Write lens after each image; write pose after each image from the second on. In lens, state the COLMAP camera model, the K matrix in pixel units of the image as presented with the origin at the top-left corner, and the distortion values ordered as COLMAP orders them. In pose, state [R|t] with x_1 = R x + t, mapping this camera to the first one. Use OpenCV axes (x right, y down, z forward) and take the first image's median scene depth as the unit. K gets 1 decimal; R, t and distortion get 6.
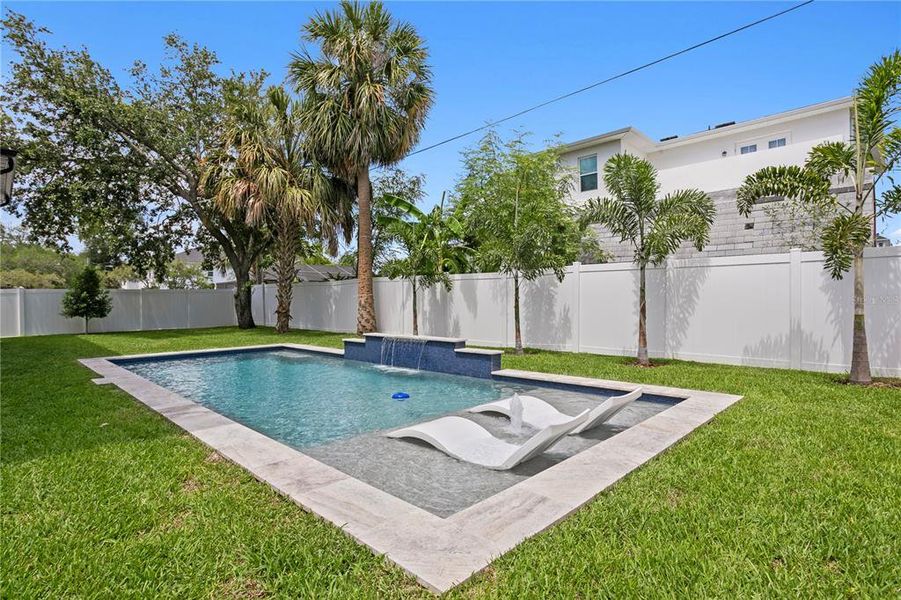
lens RADIAL K [[441.1, 0, 445.1], [0, 441.1, 303.7], [0, 0, 1]] dist [-0.023233, 0.004559]
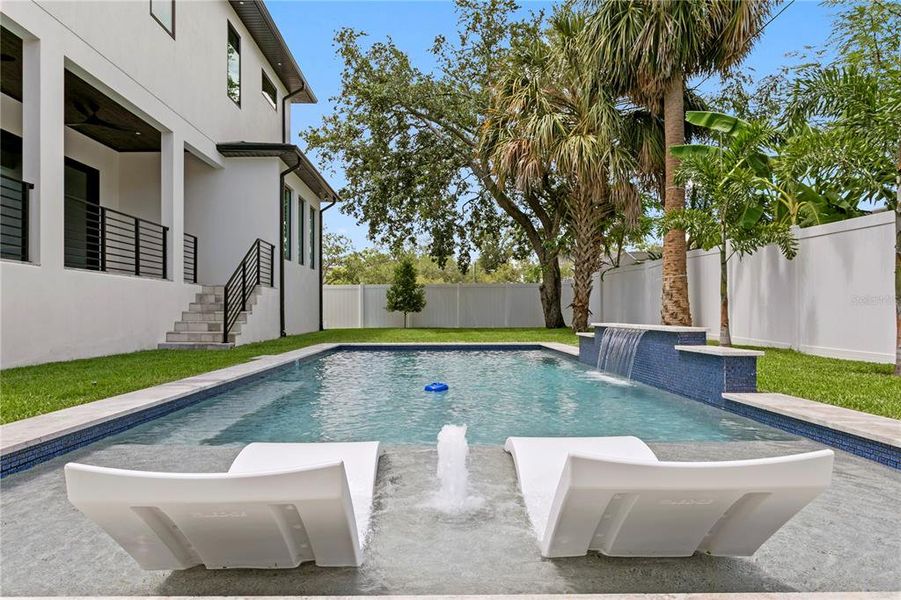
lens RADIAL K [[553.0, 0, 457.7], [0, 553.0, 304.8], [0, 0, 1]] dist [0.009021, 0.000491]
pose [[0.725362, -0.003021, -0.688361, 0.159874], [-0.006967, 0.999907, -0.011730, 0.036208], [0.688332, 0.013304, 0.725273, 0.194466]]
